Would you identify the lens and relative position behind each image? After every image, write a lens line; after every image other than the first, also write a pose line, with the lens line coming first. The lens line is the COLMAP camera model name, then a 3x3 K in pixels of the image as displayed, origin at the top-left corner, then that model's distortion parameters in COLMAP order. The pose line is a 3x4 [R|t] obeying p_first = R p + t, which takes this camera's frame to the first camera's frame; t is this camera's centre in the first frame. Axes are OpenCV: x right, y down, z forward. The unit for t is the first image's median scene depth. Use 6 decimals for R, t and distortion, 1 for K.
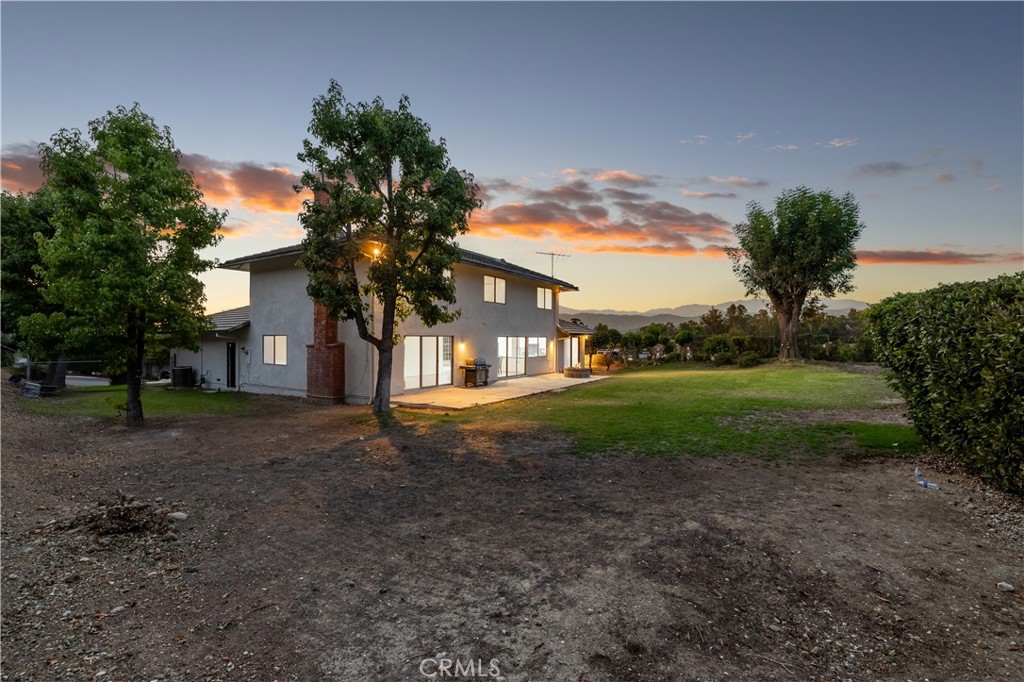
lens RADIAL K [[408.2, 0, 512.0], [0, 408.2, 339.1], [0, 0, 1]] dist [-0.002310, -0.000040]
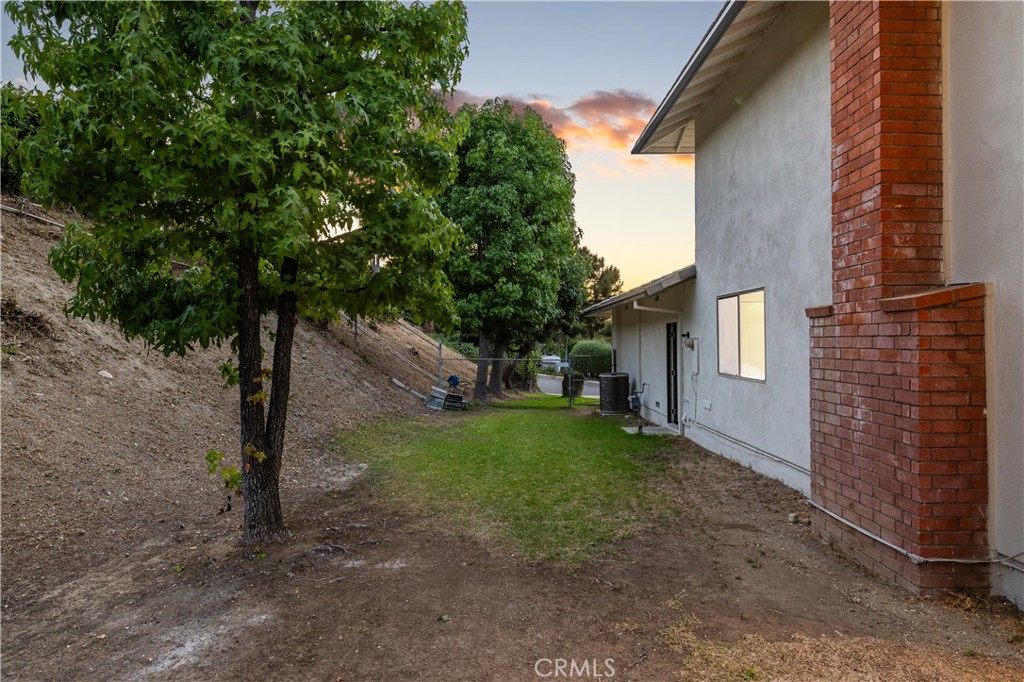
lens RADIAL K [[623.6, 0, 511.9], [0, 623.6, 339.7], [0, 0, 1]] dist [-0.003932, -0.000807]
pose [[0.536767, -0.003675, -0.843722, -0.226724], [0.007129, 0.999975, 0.000180, 0.027039], [0.843700, -0.006111, 0.536780, 0.525701]]
